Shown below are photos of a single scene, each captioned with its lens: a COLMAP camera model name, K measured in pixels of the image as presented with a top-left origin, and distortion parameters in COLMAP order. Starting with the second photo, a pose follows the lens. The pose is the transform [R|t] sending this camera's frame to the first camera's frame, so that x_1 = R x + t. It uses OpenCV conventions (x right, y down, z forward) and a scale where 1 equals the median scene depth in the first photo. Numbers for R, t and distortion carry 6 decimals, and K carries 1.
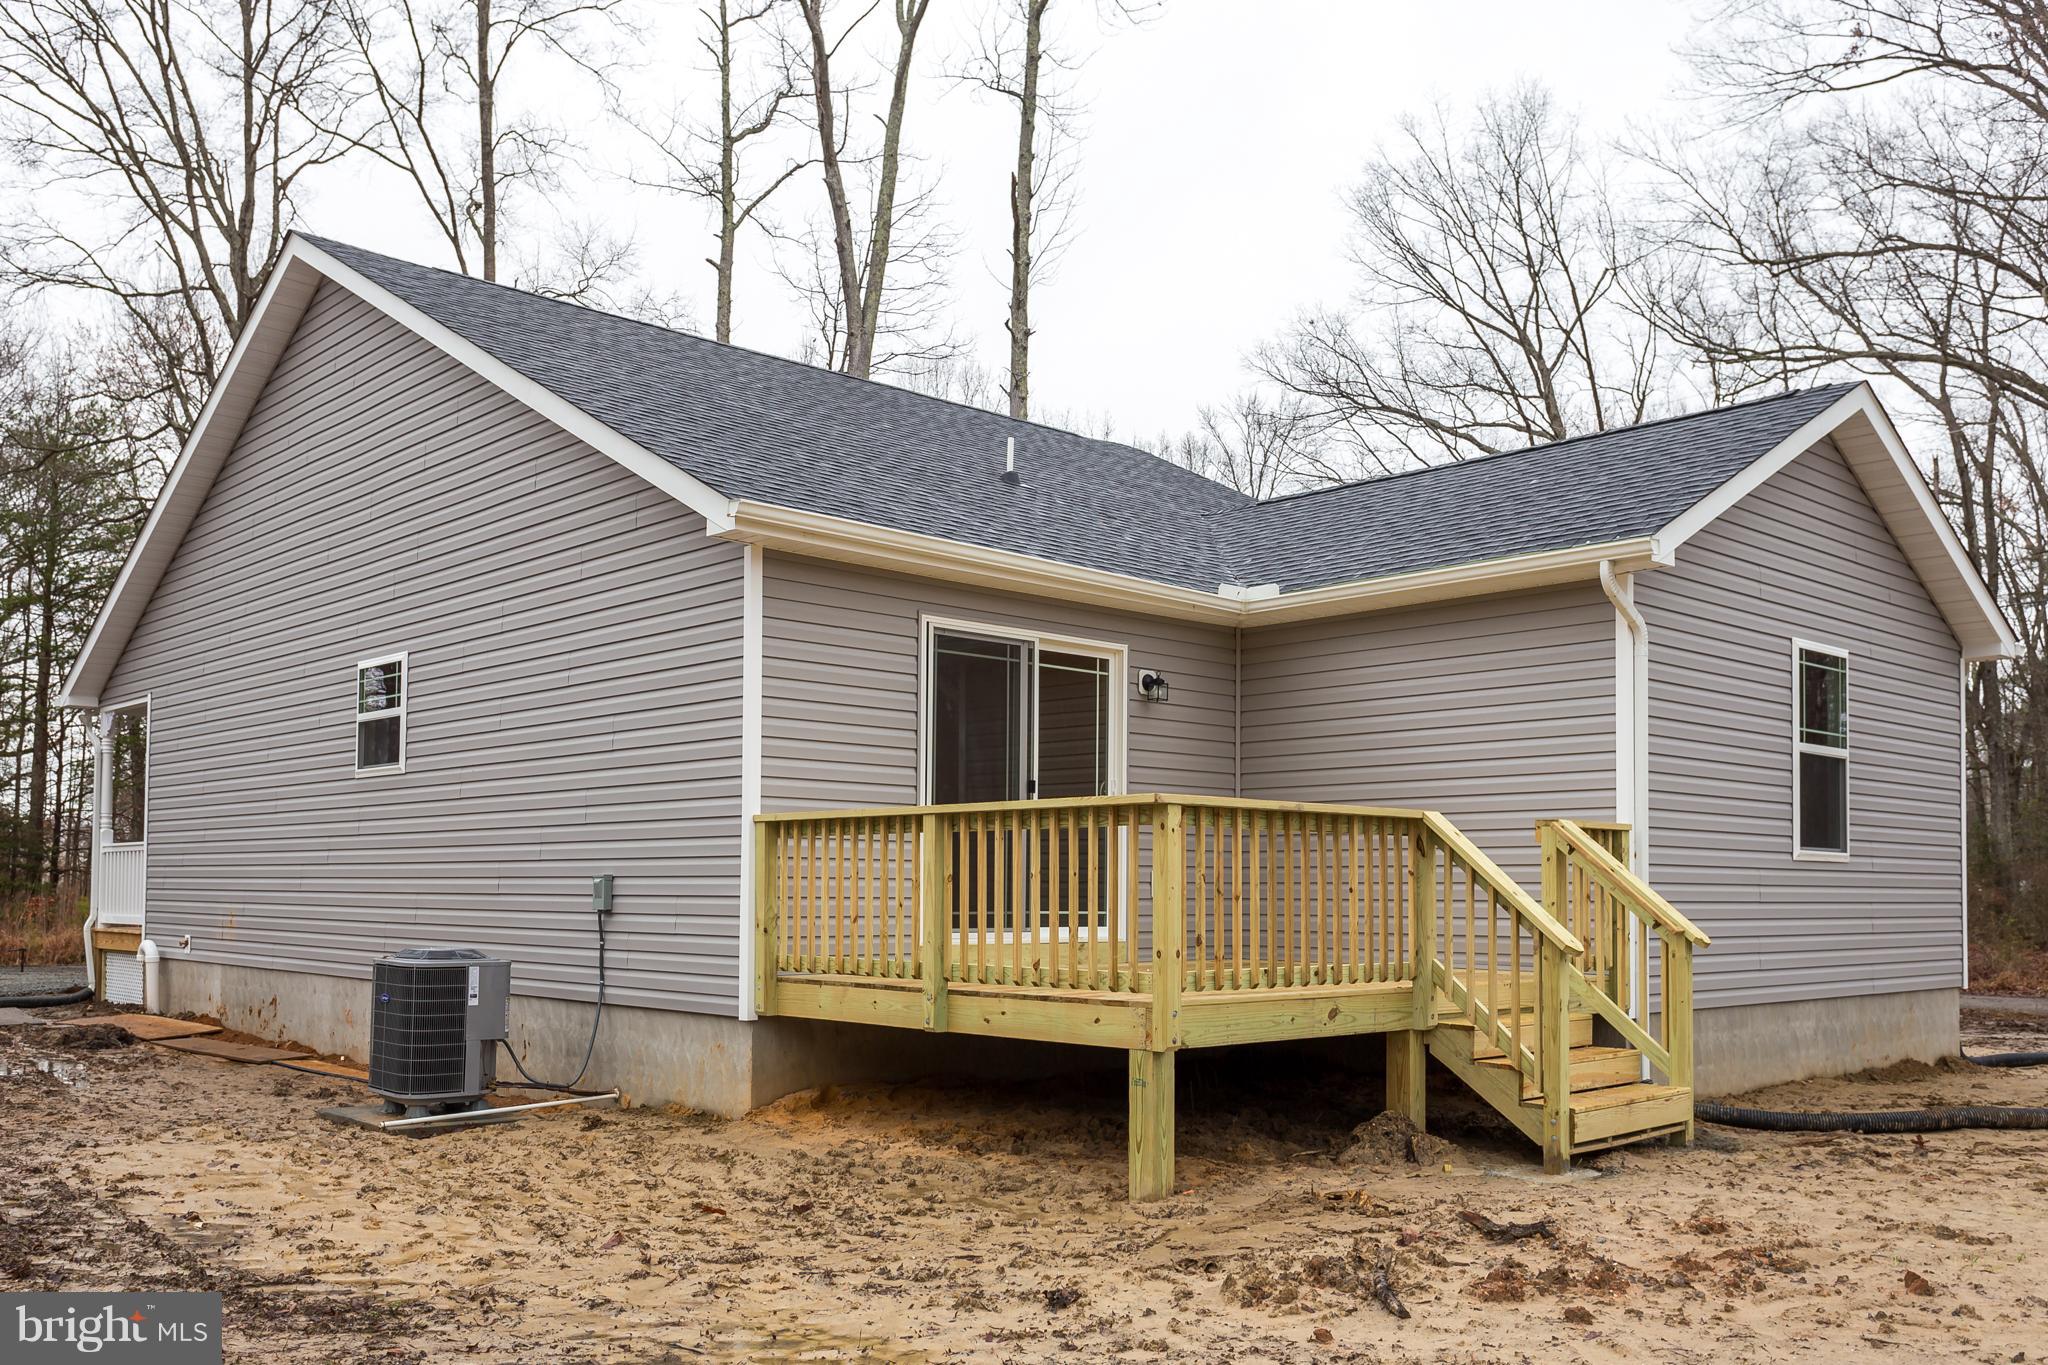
lens RADIAL K [[1732.0, 0, 1024.0], [0, 1732.0, 682.5], [0, 0, 1]] dist [0.010717, 0.001917]
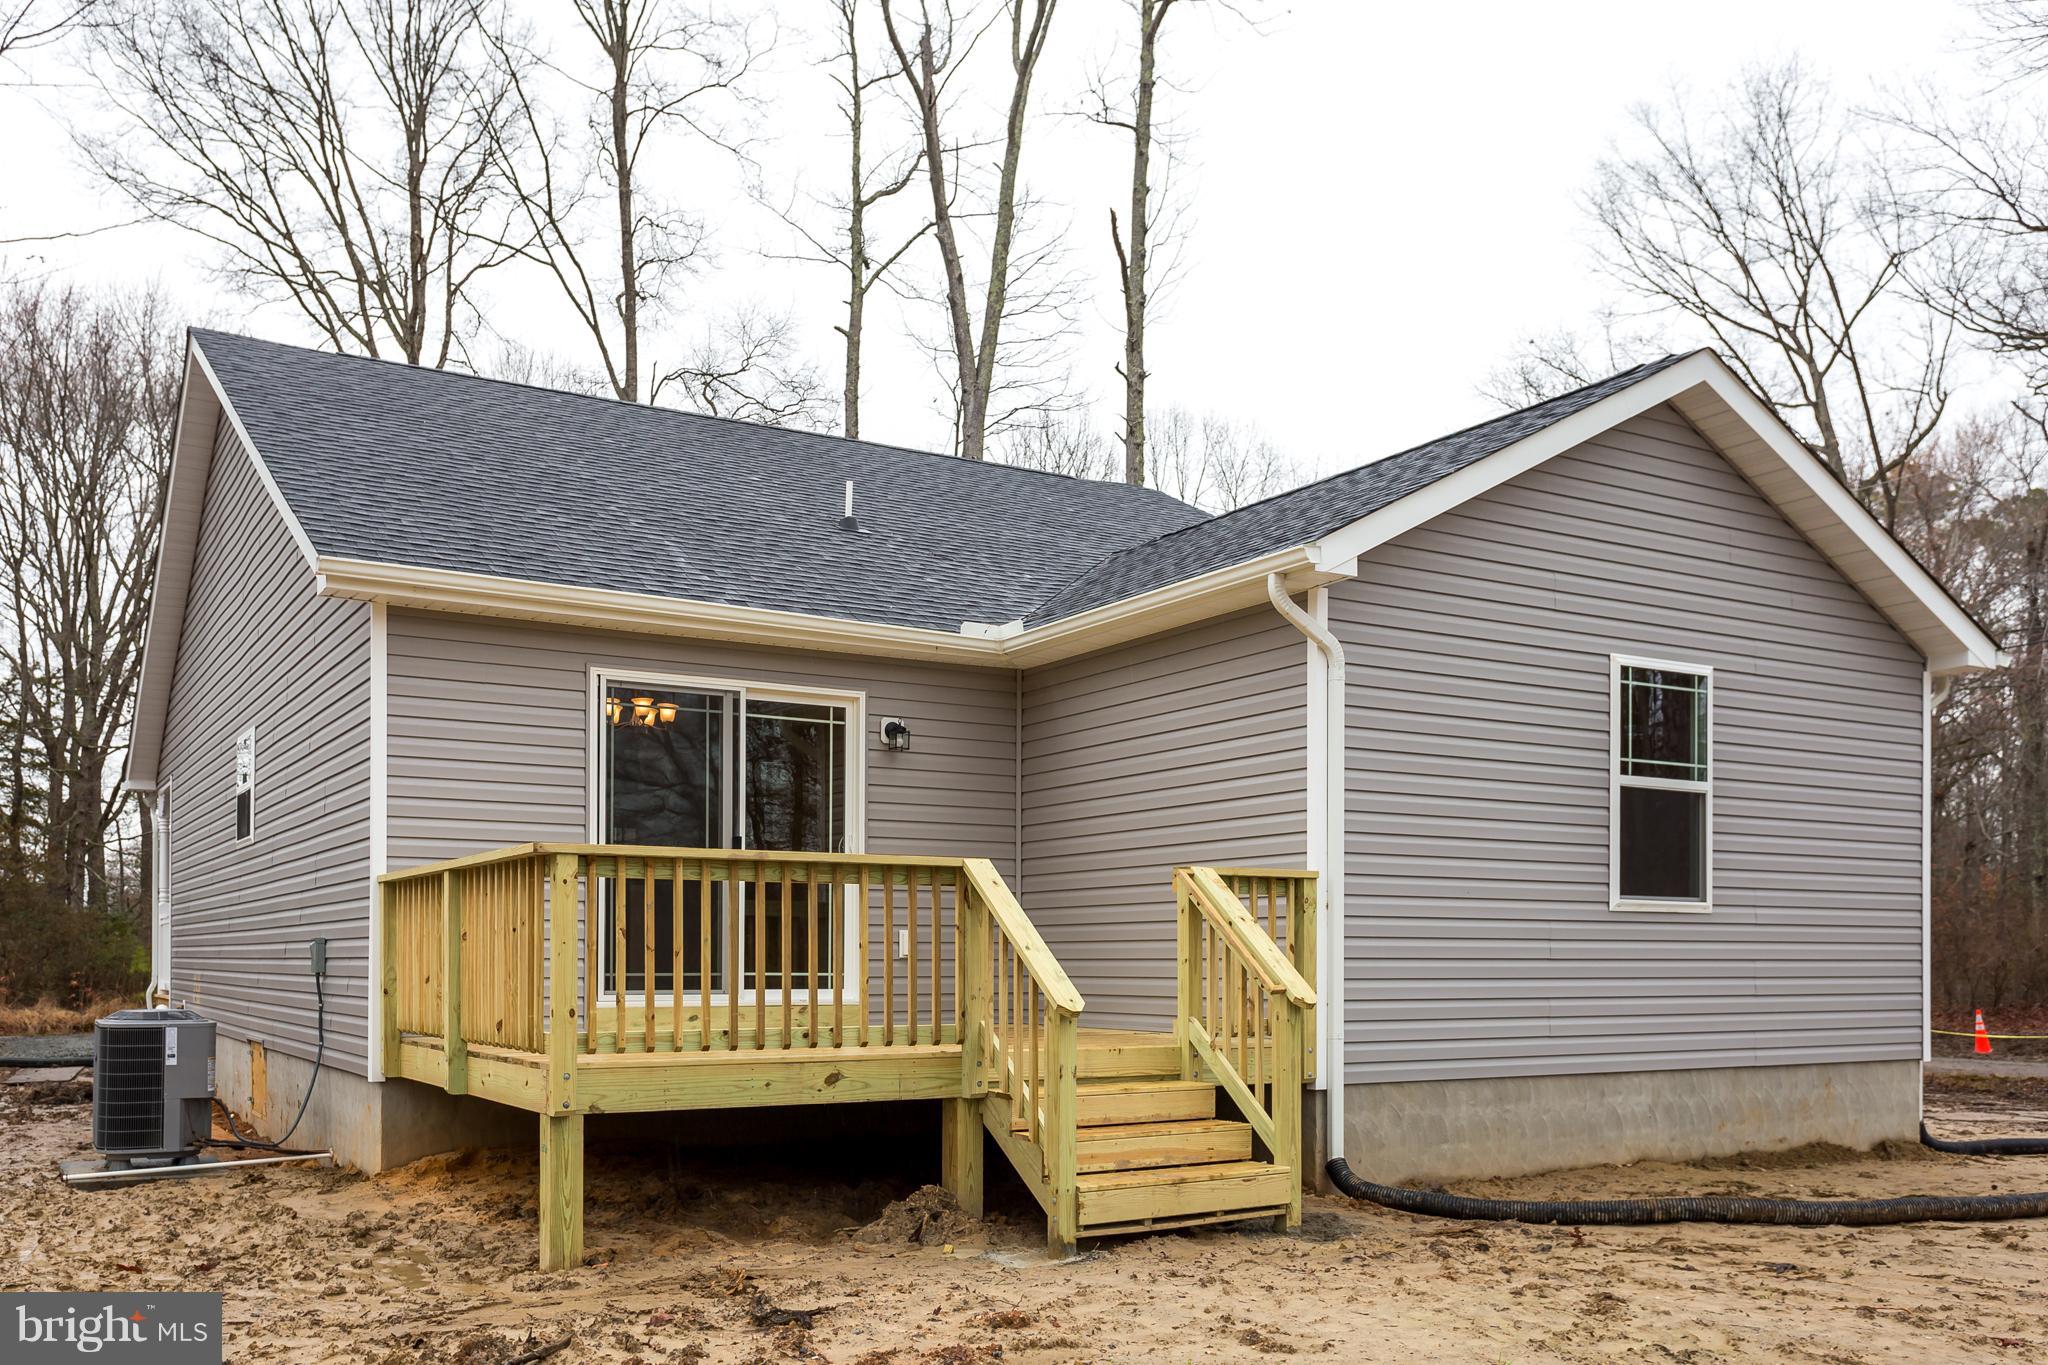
lens RADIAL K [[1752.8, 0, 1019.2], [0, 1752.8, 804.7], [0, 0, 1]] dist [0.003720, 0.002494]
pose [[0.975546, -0.024570, -0.218417, 0.346164], [0.031055, 0.999171, 0.026309, 0.017130], [0.217590, -0.032449, 0.975501, 0.083968]]
